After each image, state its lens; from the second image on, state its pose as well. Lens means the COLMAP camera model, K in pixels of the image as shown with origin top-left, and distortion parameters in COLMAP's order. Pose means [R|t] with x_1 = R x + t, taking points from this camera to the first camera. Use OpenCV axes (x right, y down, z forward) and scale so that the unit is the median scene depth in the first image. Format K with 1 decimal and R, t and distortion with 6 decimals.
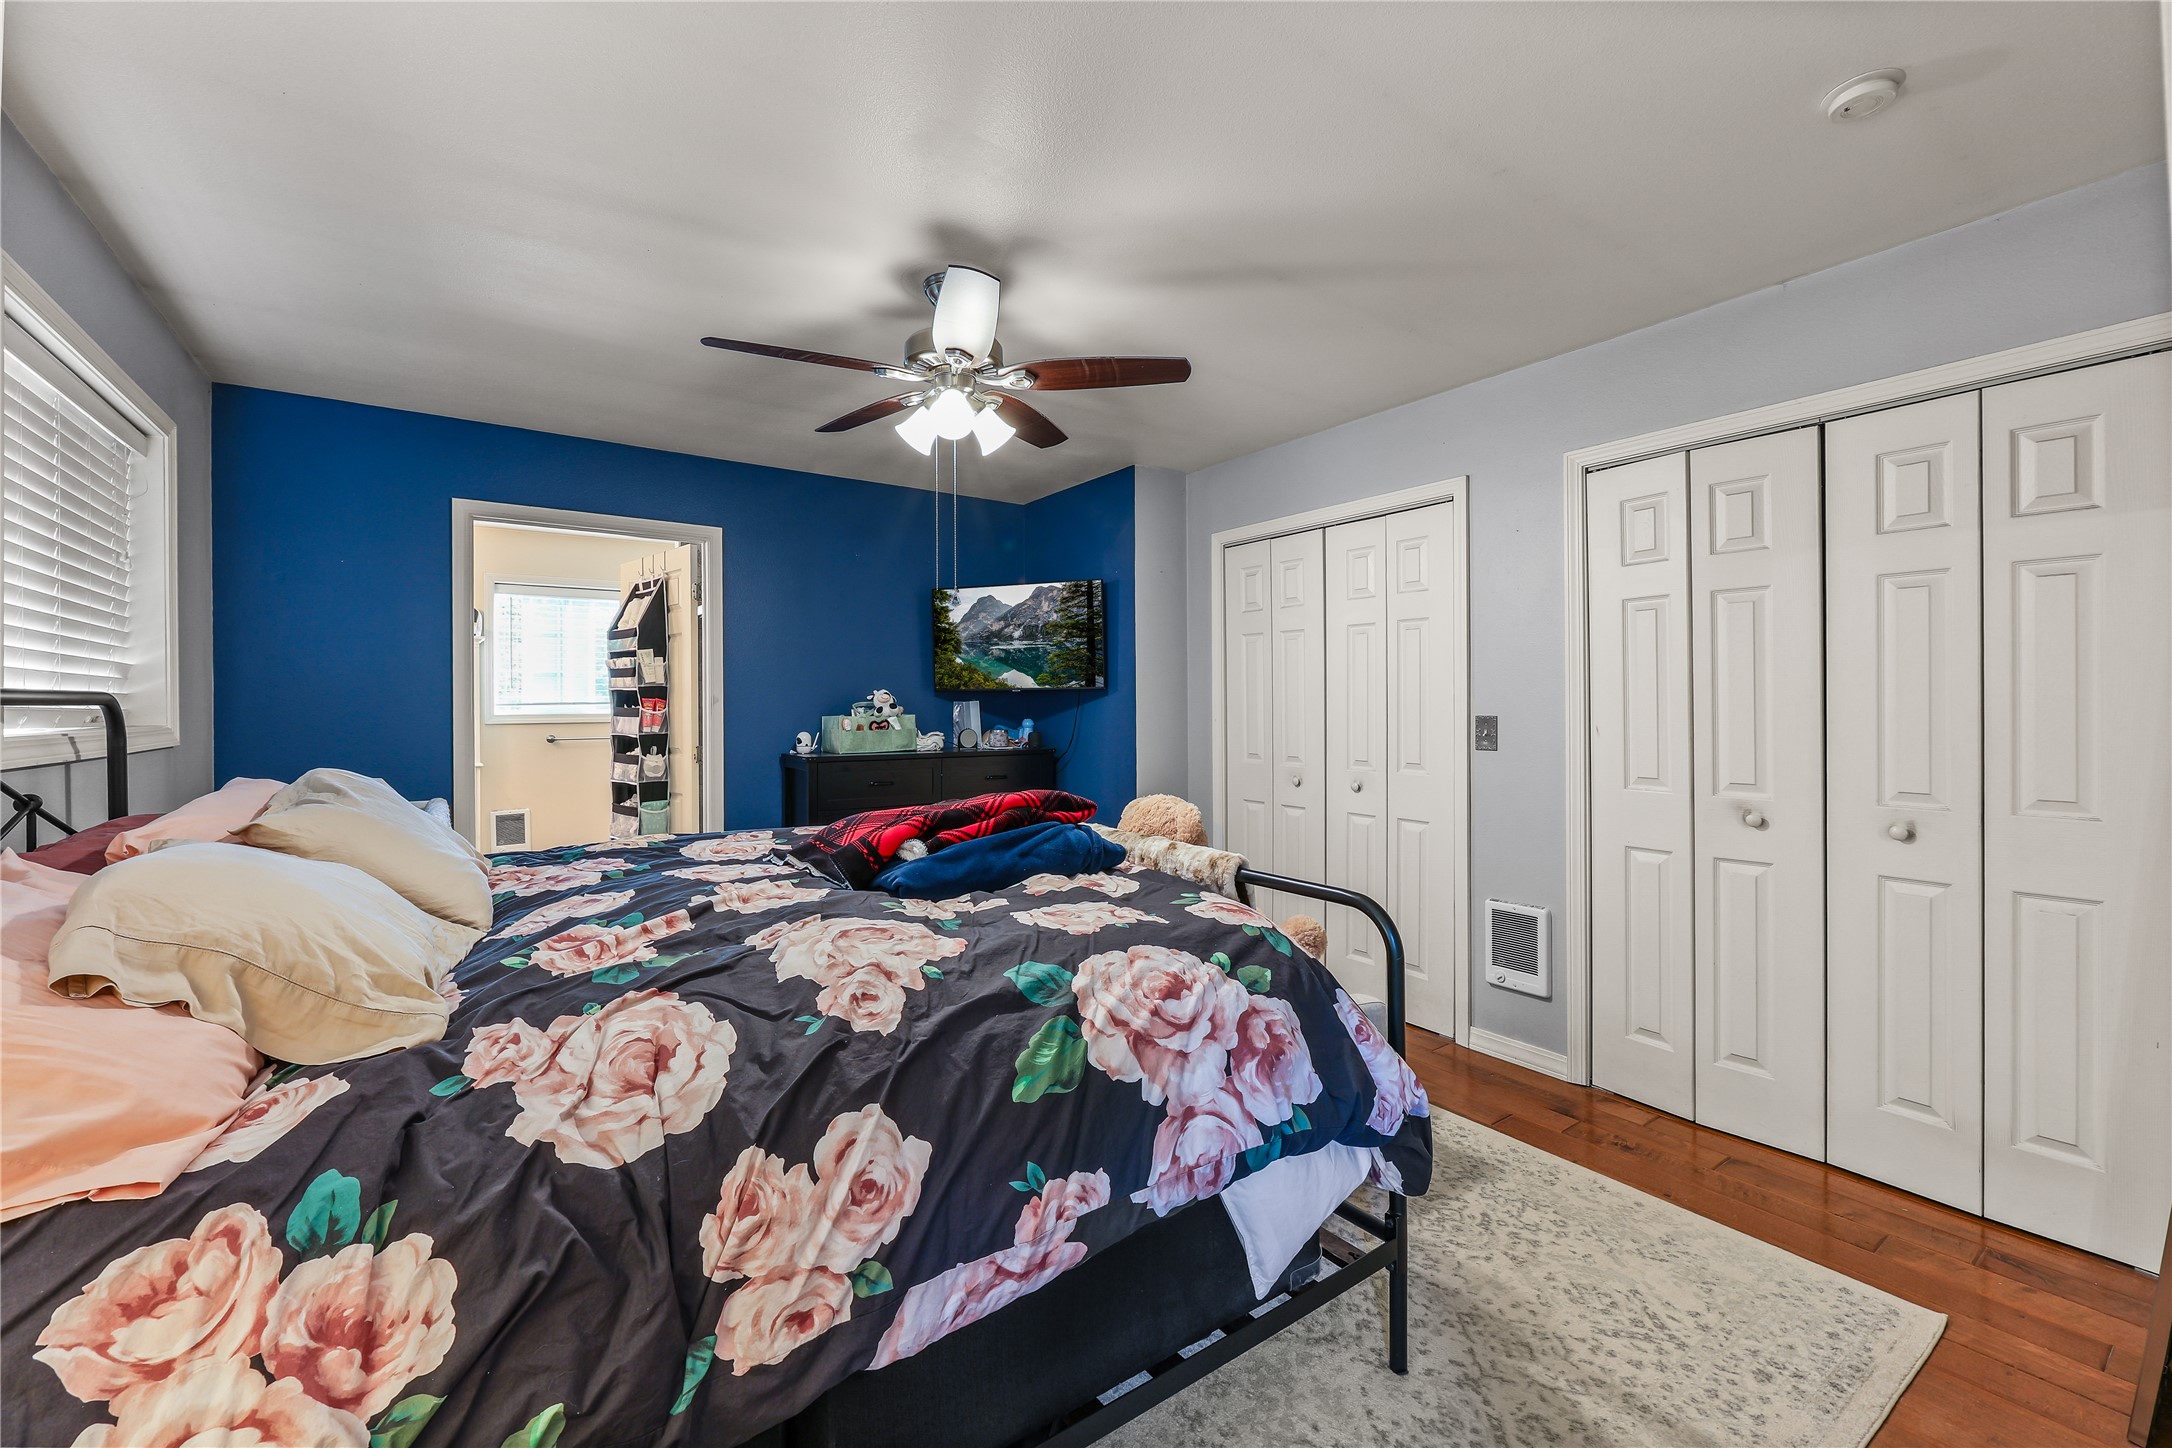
lens RADIAL K [[892.5, 0, 1081.7], [0, 892.5, 681.3], [0, 0, 1]] dist [-0.002712, -0.000910]
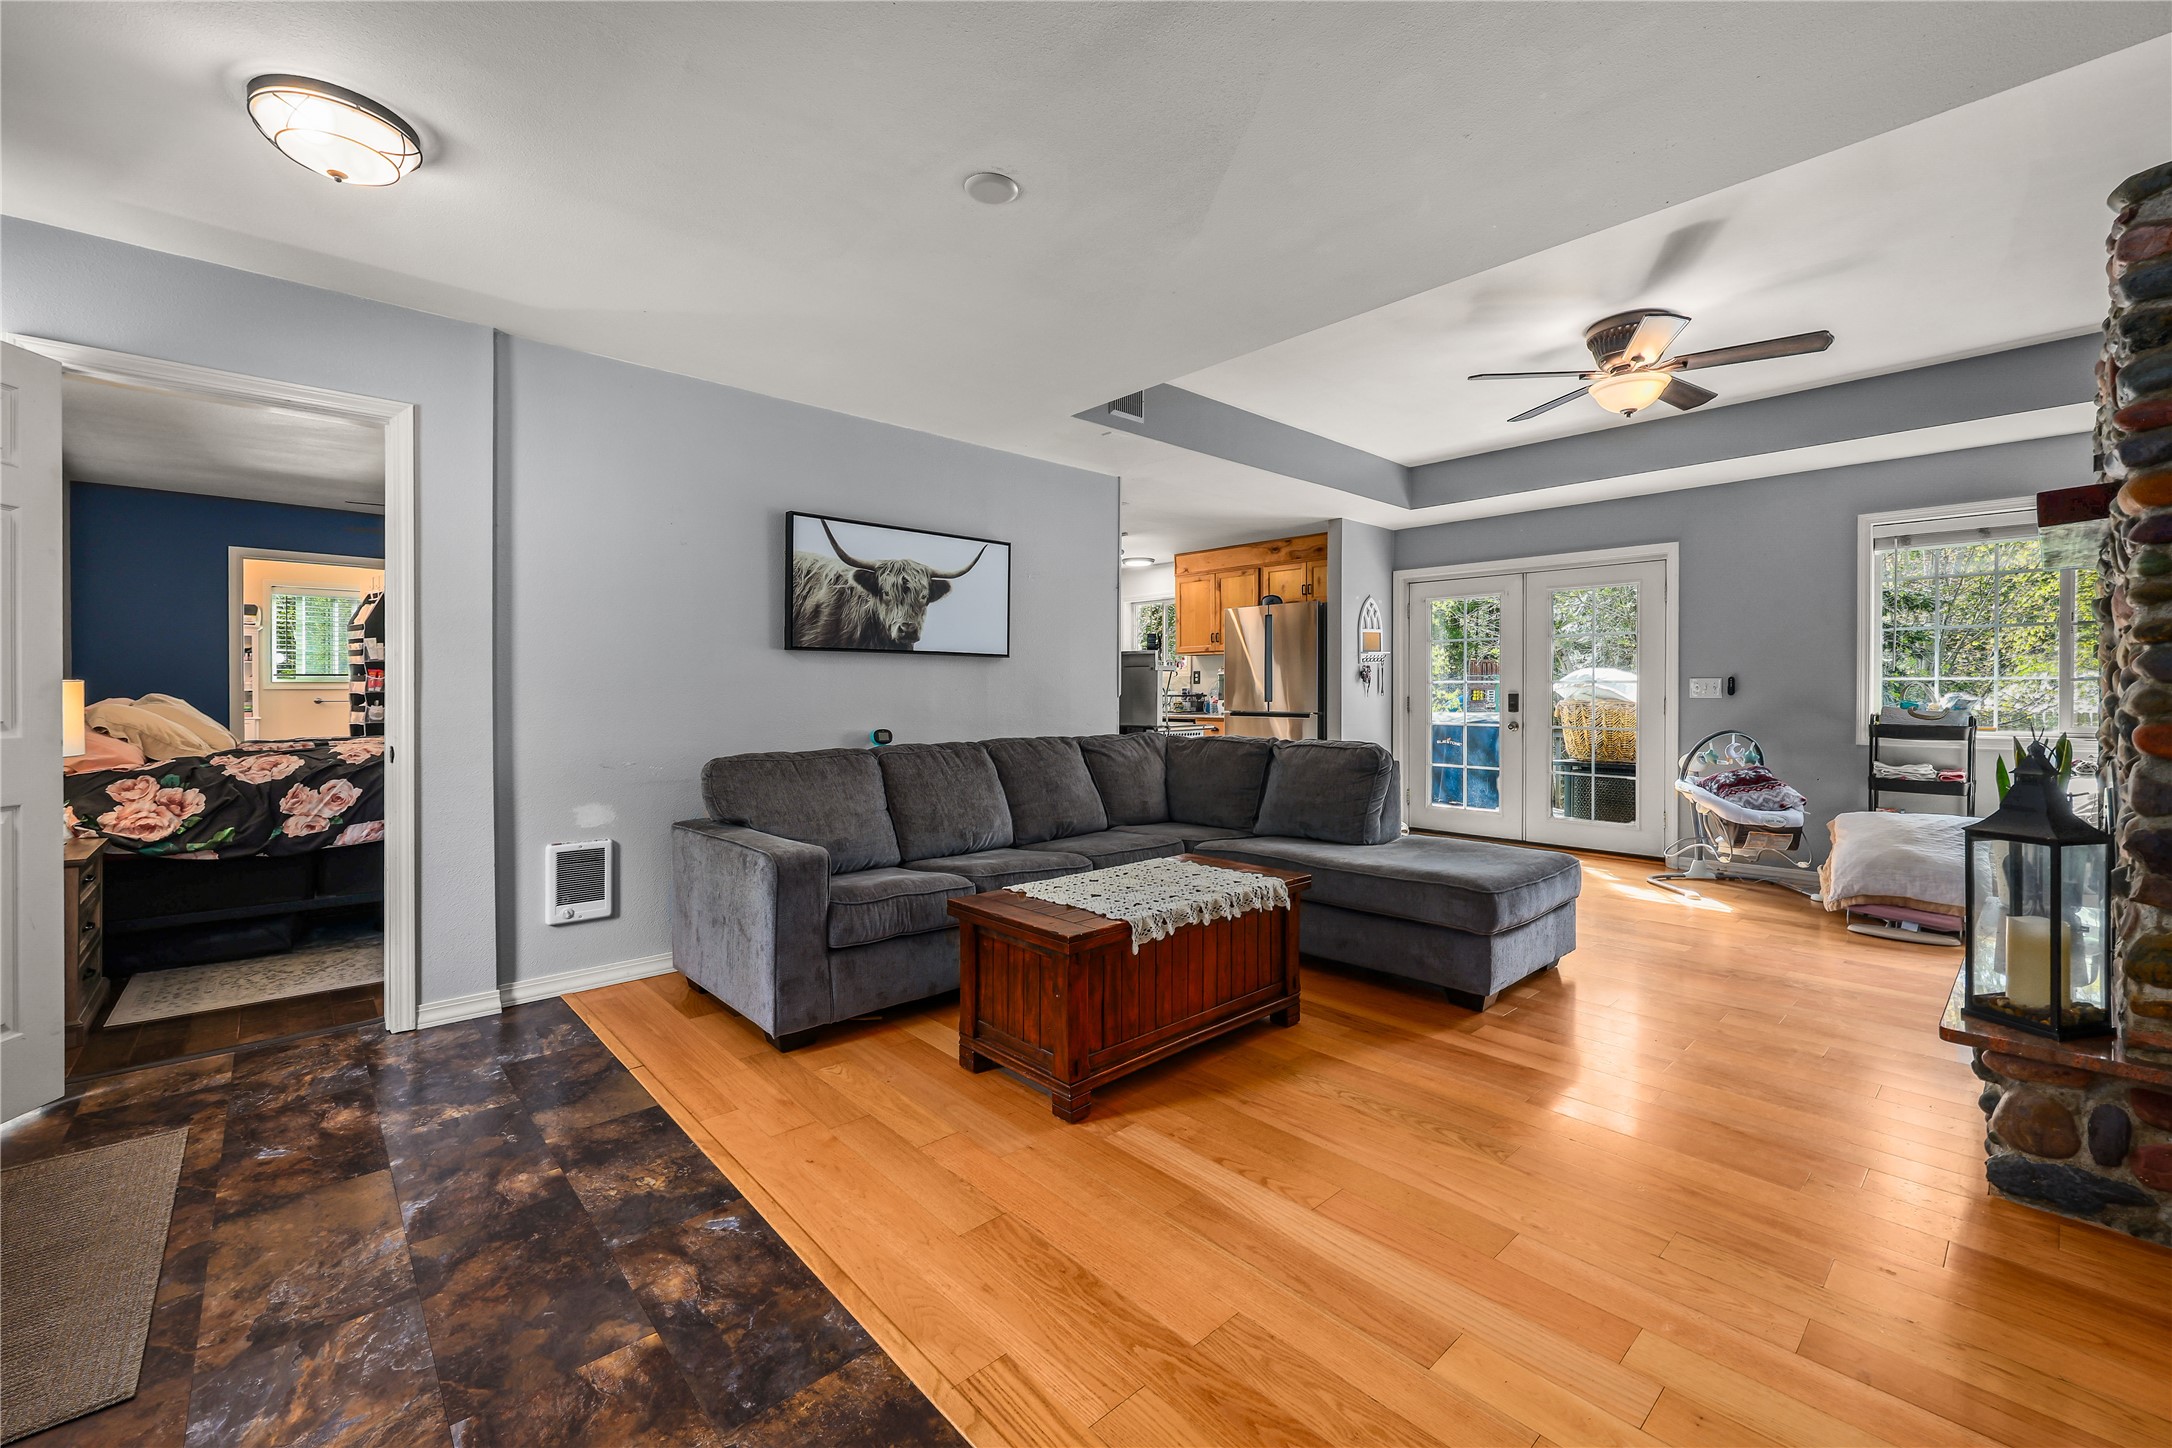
lens RADIAL K [[892.5, 0, 1081.7], [0, 892.5, 681.3], [0, 0, 1]] dist [-0.002712, -0.000910]
pose [[0.991649, 0.008194, 0.128705, 2.163159], [-0.010064, 0.999853, 0.013883, 0.023228], [-0.128572, -0.015063, 0.991586, -2.793430]]
